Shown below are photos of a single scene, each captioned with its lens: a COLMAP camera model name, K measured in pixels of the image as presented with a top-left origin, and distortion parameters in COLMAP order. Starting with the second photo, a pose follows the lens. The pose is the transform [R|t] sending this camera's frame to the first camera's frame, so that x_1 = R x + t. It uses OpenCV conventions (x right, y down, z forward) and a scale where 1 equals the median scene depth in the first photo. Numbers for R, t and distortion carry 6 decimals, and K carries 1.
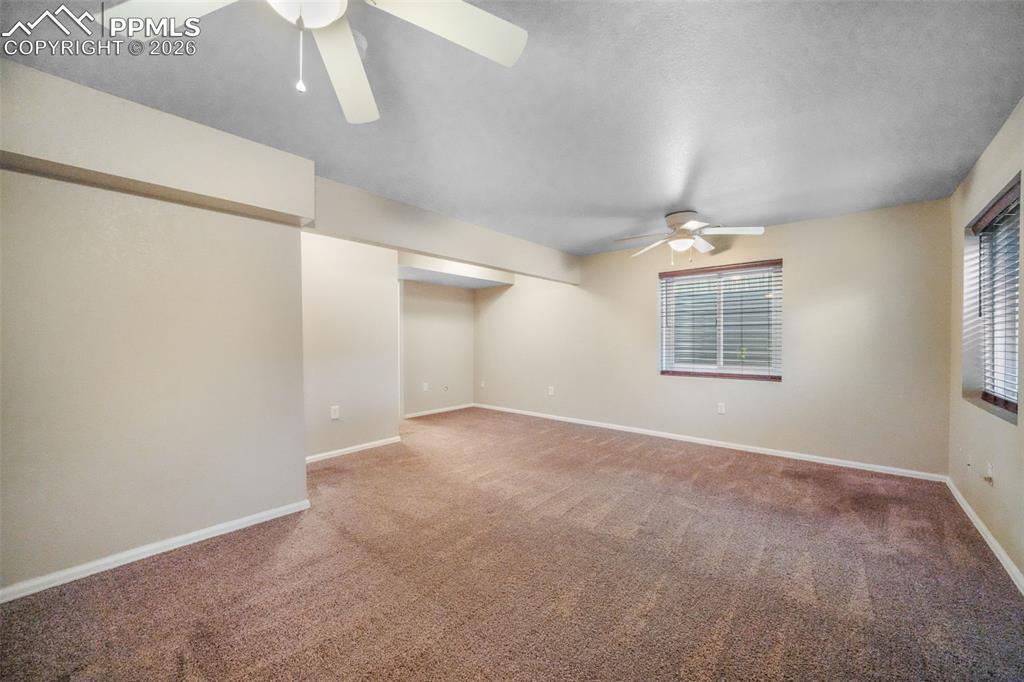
lens RADIAL K [[419.5, 0, 508.6], [0, 419.5, 344.5], [0, 0, 1]] dist [0.000022, 0.000544]
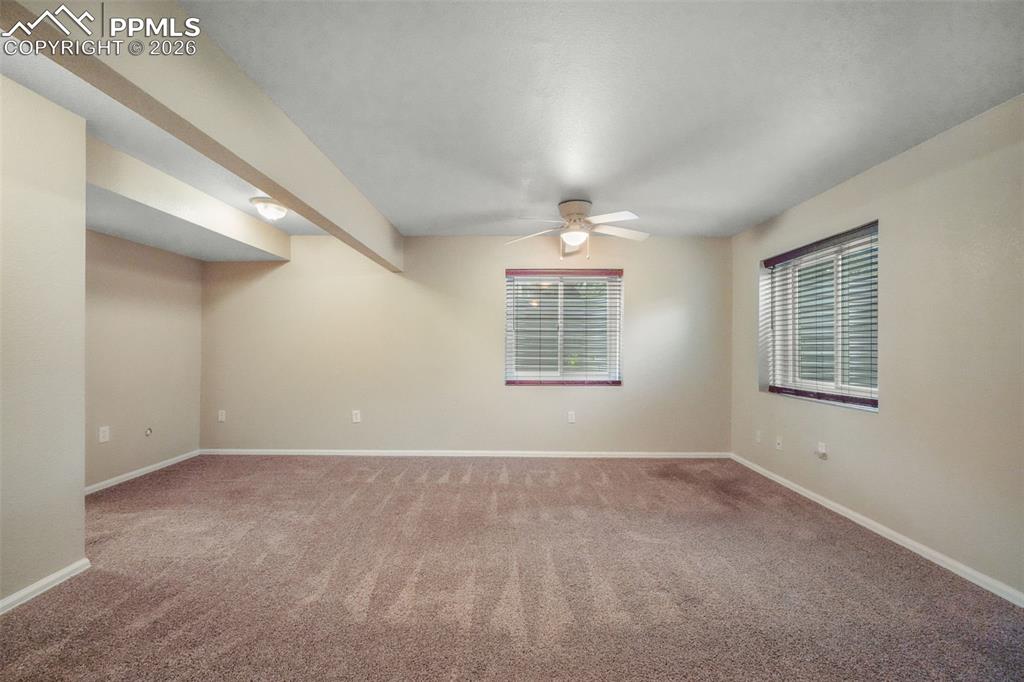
lens RADIAL K [[419.5, 0, 508.6], [0, 419.5, 344.5], [0, 0, 1]] dist [0.000022, 0.000544]
pose [[0.737343, 0.003183, 0.675511, -0.257441], [0.002807, 0.999966, -0.007775, -0.007442], [-0.675513, 0.007628, 0.737308, 0.396589]]
